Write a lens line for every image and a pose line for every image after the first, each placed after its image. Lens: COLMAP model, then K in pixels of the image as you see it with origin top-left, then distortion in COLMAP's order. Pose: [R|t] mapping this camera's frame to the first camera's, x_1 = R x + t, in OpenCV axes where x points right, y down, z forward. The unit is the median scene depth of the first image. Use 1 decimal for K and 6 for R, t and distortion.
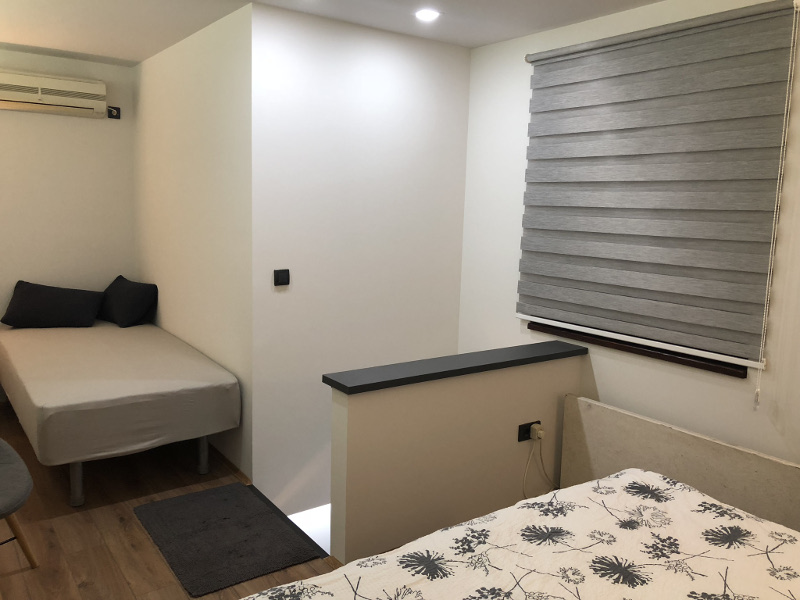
lens RADIAL K [[664.0, 0, 394.5], [0, 664.0, 296.6], [0, 0, 1]] dist [0.046356, -0.046781]
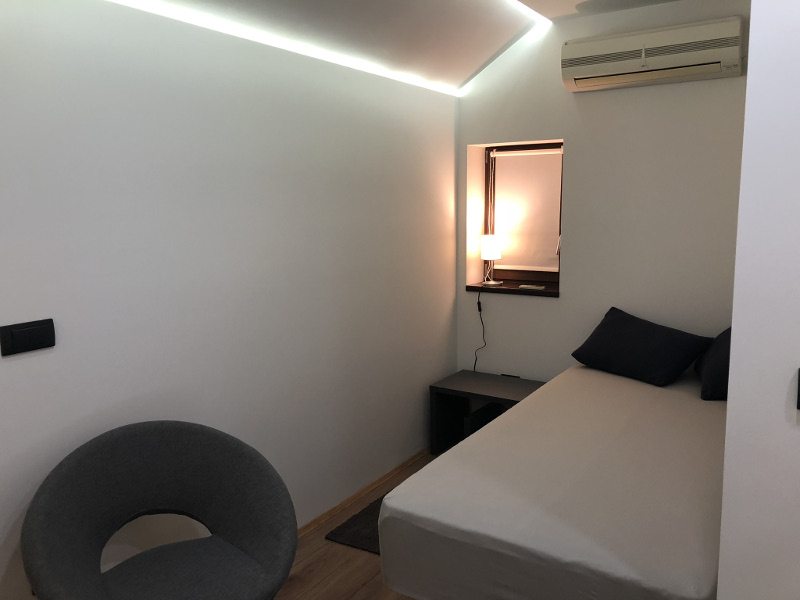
lens RADIAL K [[664.0, 0, 400.4], [0, 664.0, 299.2], [0, 0, 1]] dist [0.046356, -0.046781]
pose [[0.385313, 0.105765, -0.916705, 0.098043], [-0.107496, 0.991791, 0.069245, -0.098352], [0.916503, 0.071861, 0.393520, 0.755657]]
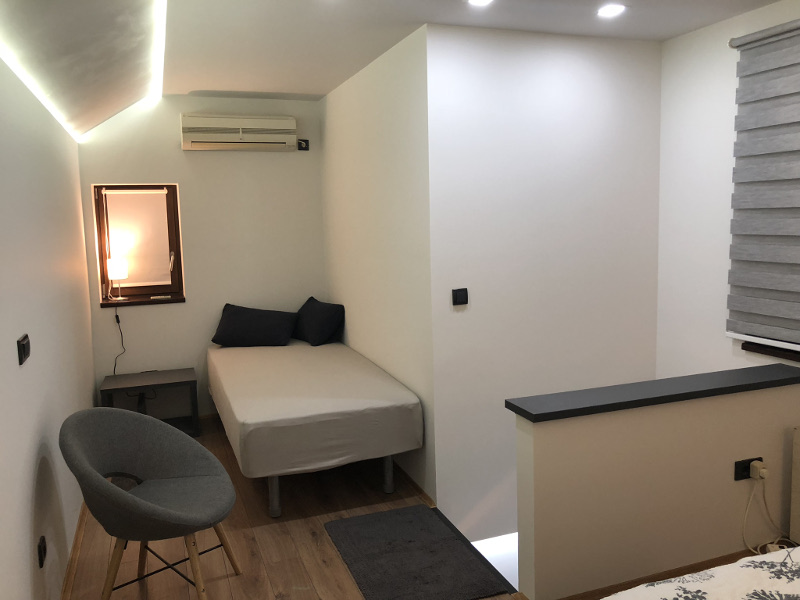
lens RADIAL K [[664.0, 0, 397.4], [0, 664.0, 291.6], [0, 0, 1]] dist [0.046356, -0.046781]
pose [[0.964627, -0.025883, -0.262346, -0.002166], [0.018634, 0.999374, -0.030082, -0.008876], [0.262960, 0.024129, 0.964505, 0.031216]]
